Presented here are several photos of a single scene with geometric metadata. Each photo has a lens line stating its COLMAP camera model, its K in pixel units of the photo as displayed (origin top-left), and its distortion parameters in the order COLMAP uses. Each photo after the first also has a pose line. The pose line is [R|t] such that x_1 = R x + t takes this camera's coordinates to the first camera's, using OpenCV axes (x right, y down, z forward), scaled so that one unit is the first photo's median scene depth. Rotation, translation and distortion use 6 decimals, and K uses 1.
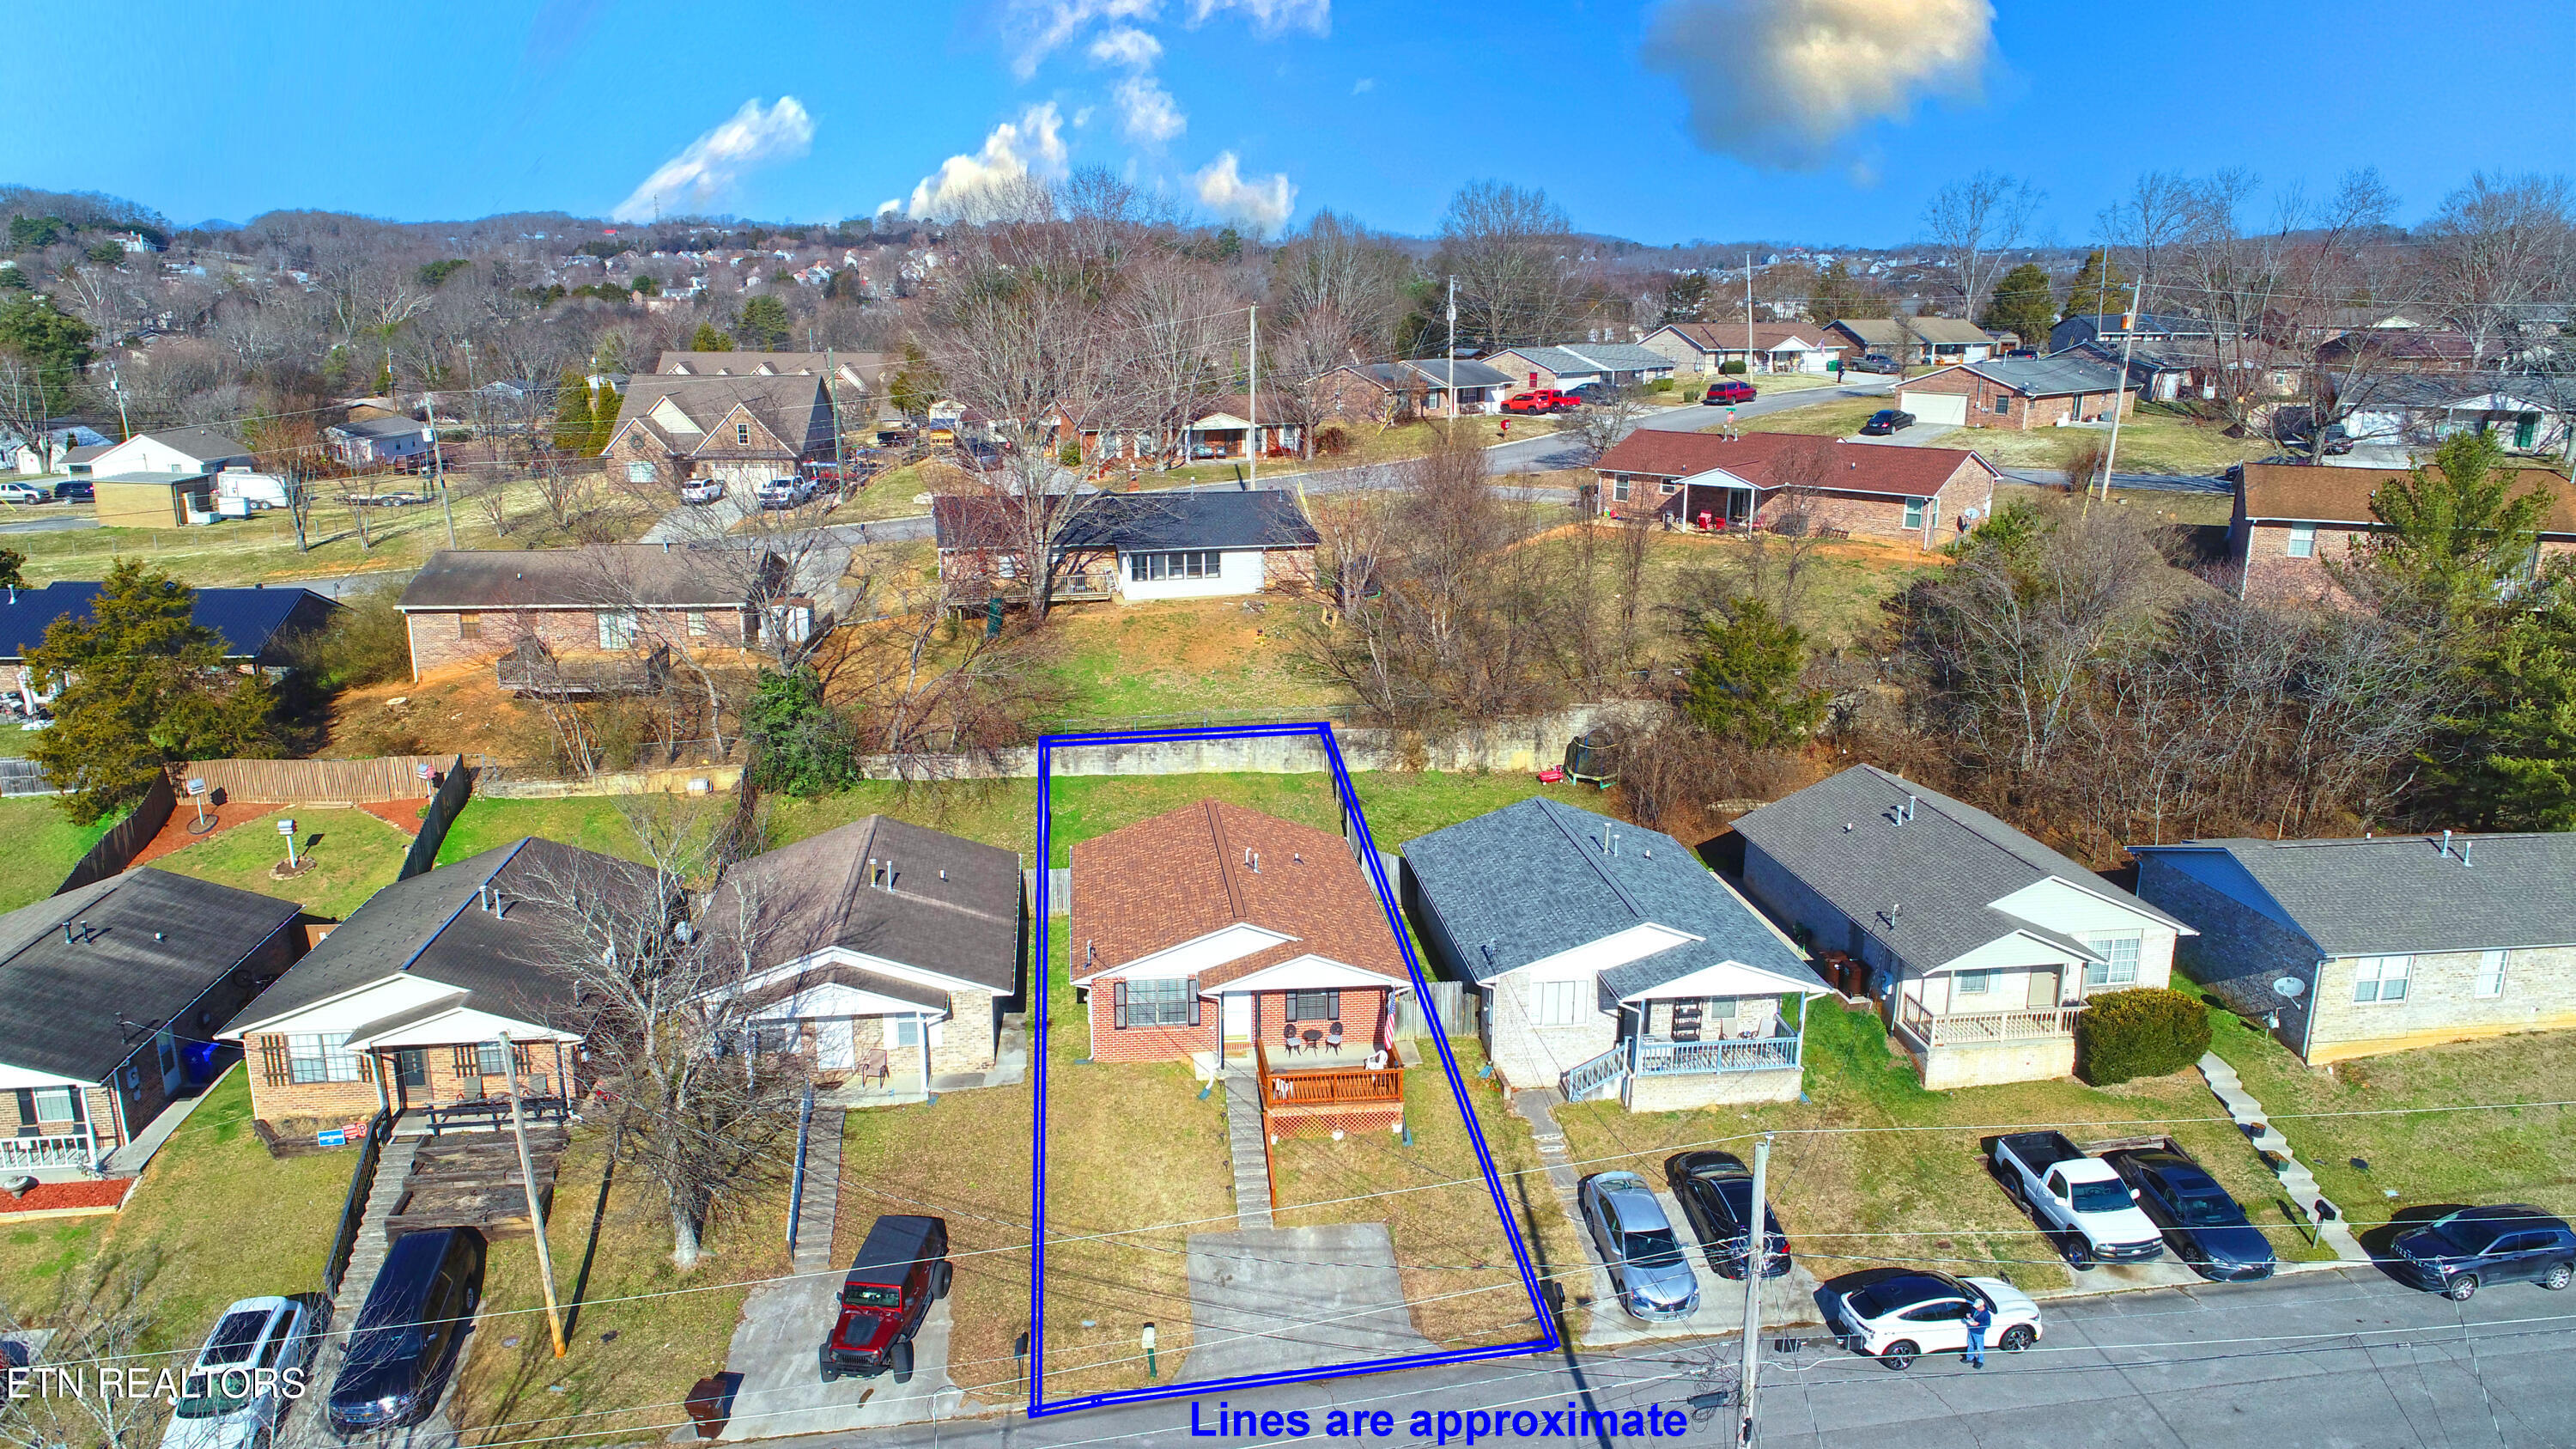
lens RADIAL K [[1735.1, 0, 1289.9], [0, 1735.1, 717.7], [0, 0, 1]] dist [0.004116, -0.003536]
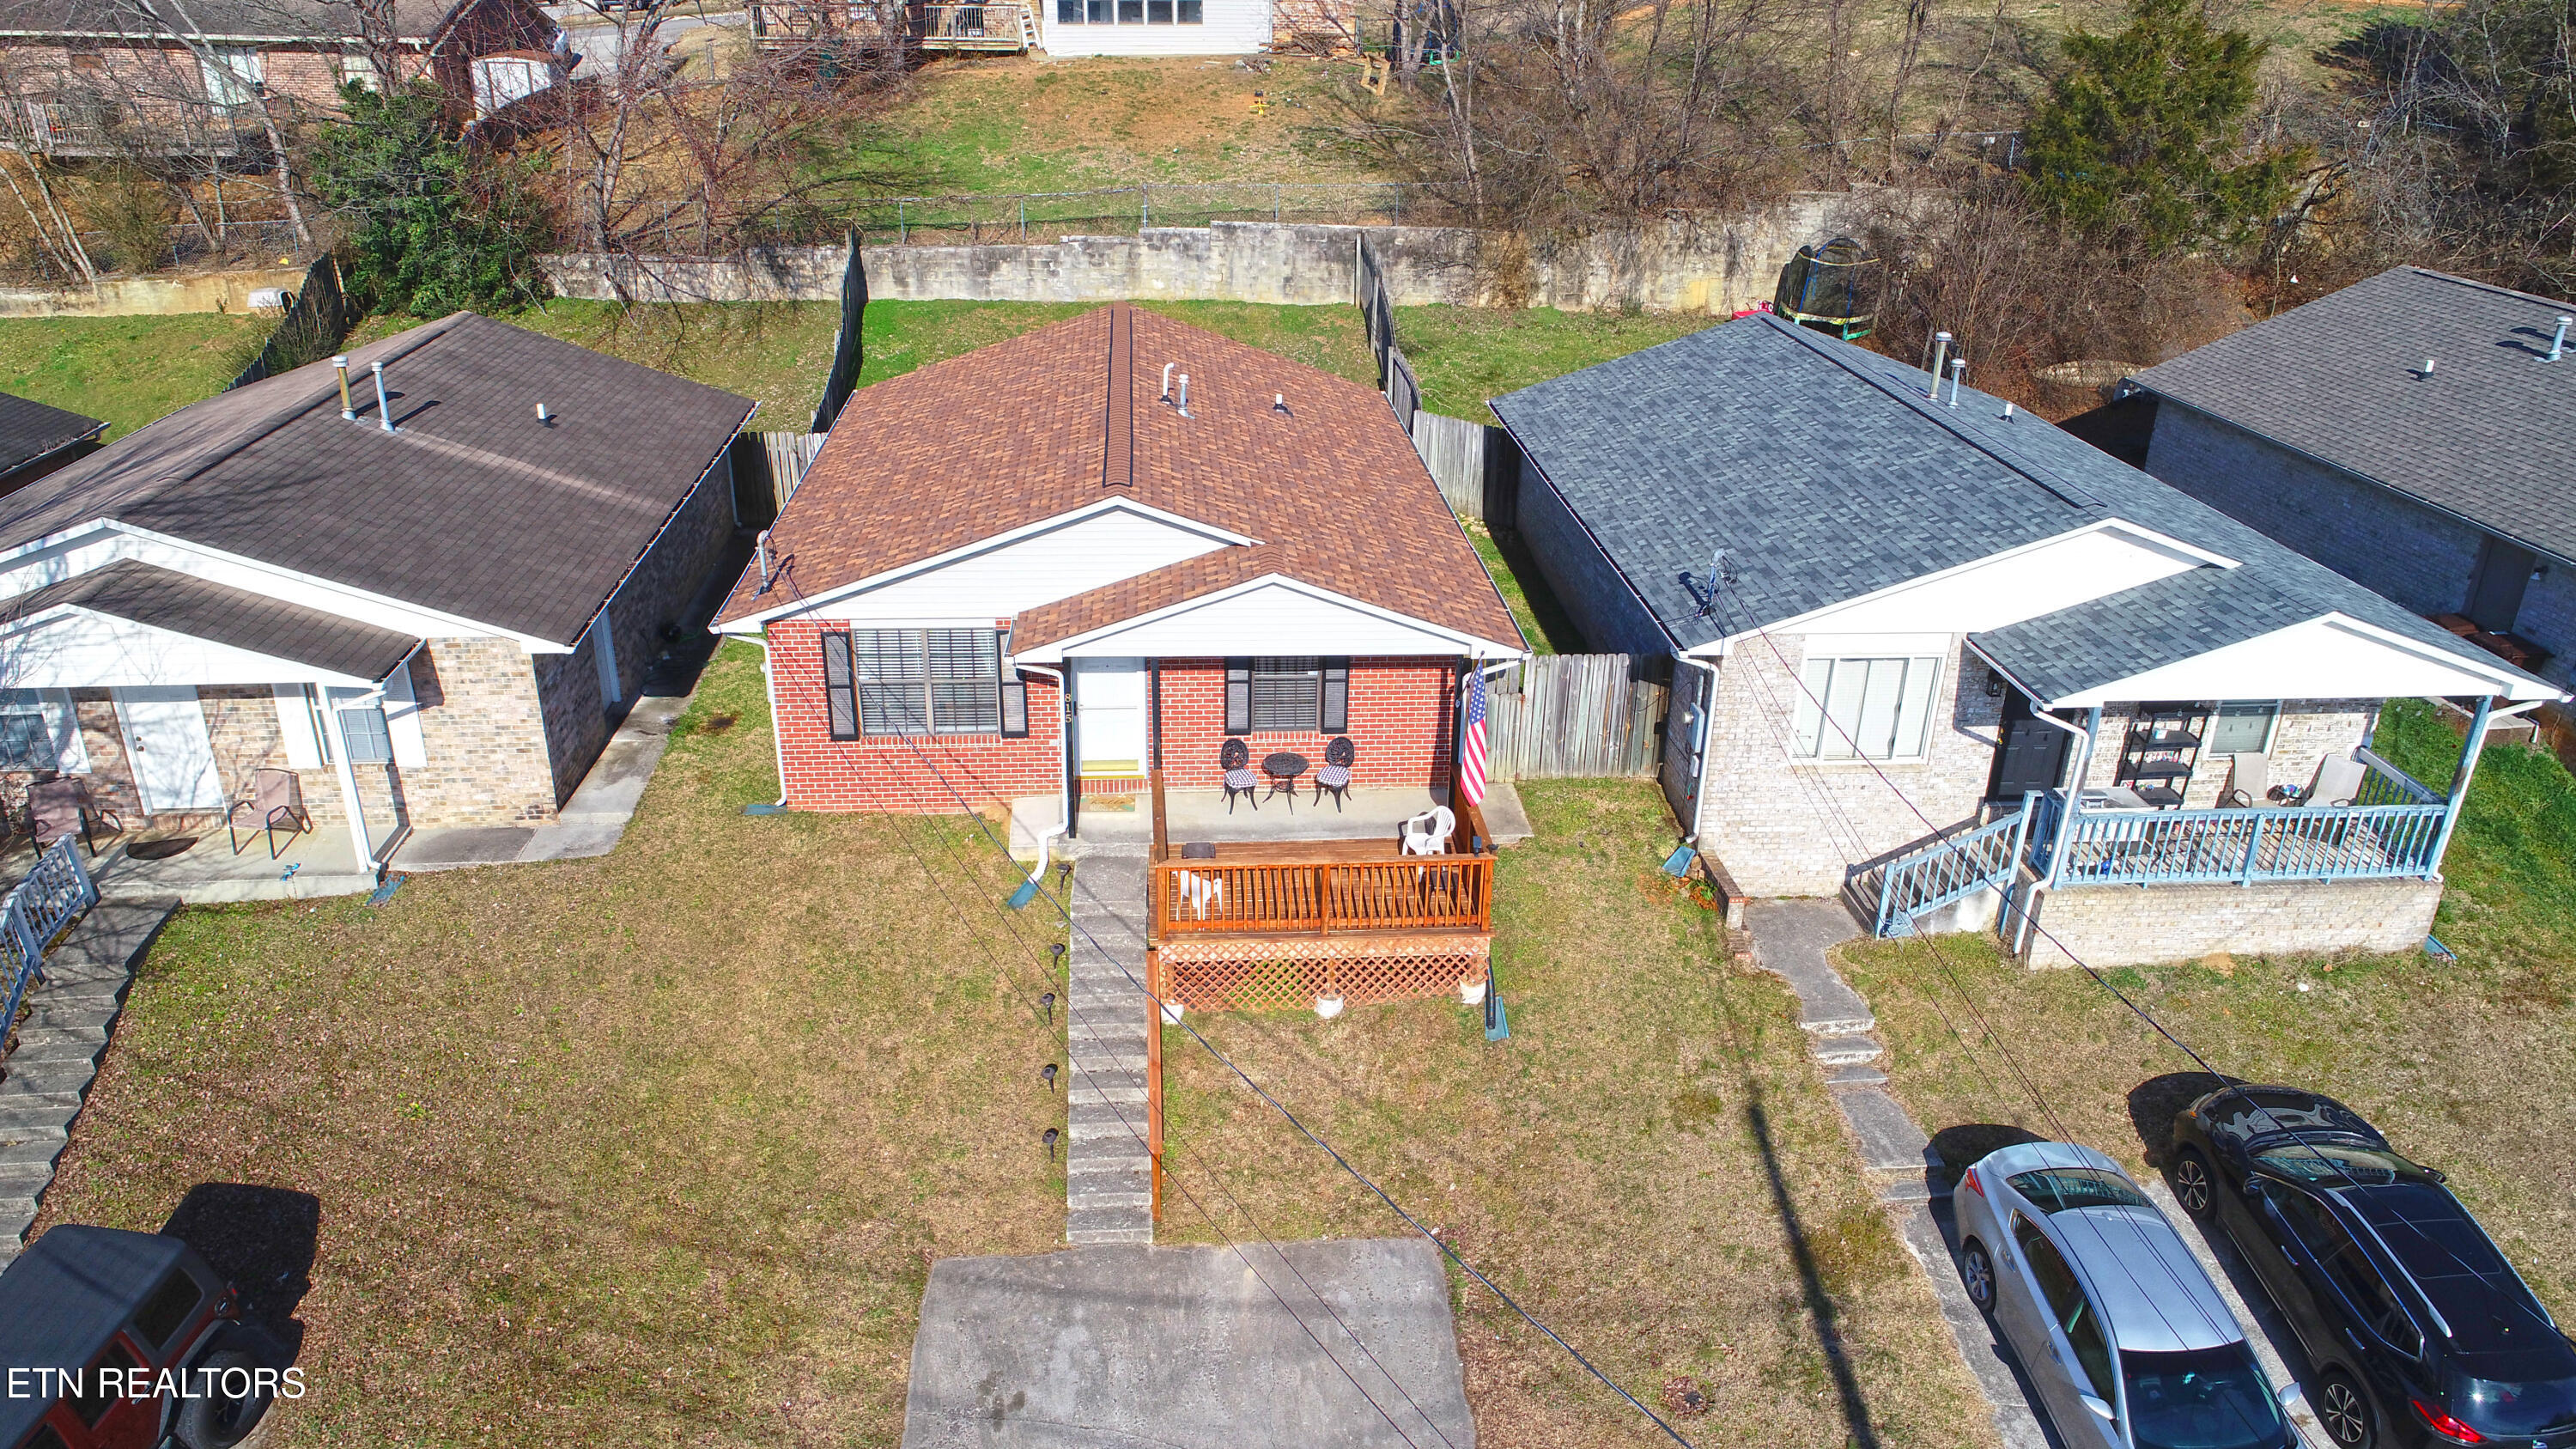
lens RADIAL K [[1735.1, 0, 1286.4], [0, 1735.1, 722.1], [0, 0, 1]] dist [0.004116, -0.003536]
pose [[0.999121, 0.028465, -0.030786, 0.026831], [-0.022884, 0.985437, 0.168494, 0.098605], [0.035134, -0.167642, 0.985222, 0.571551]]
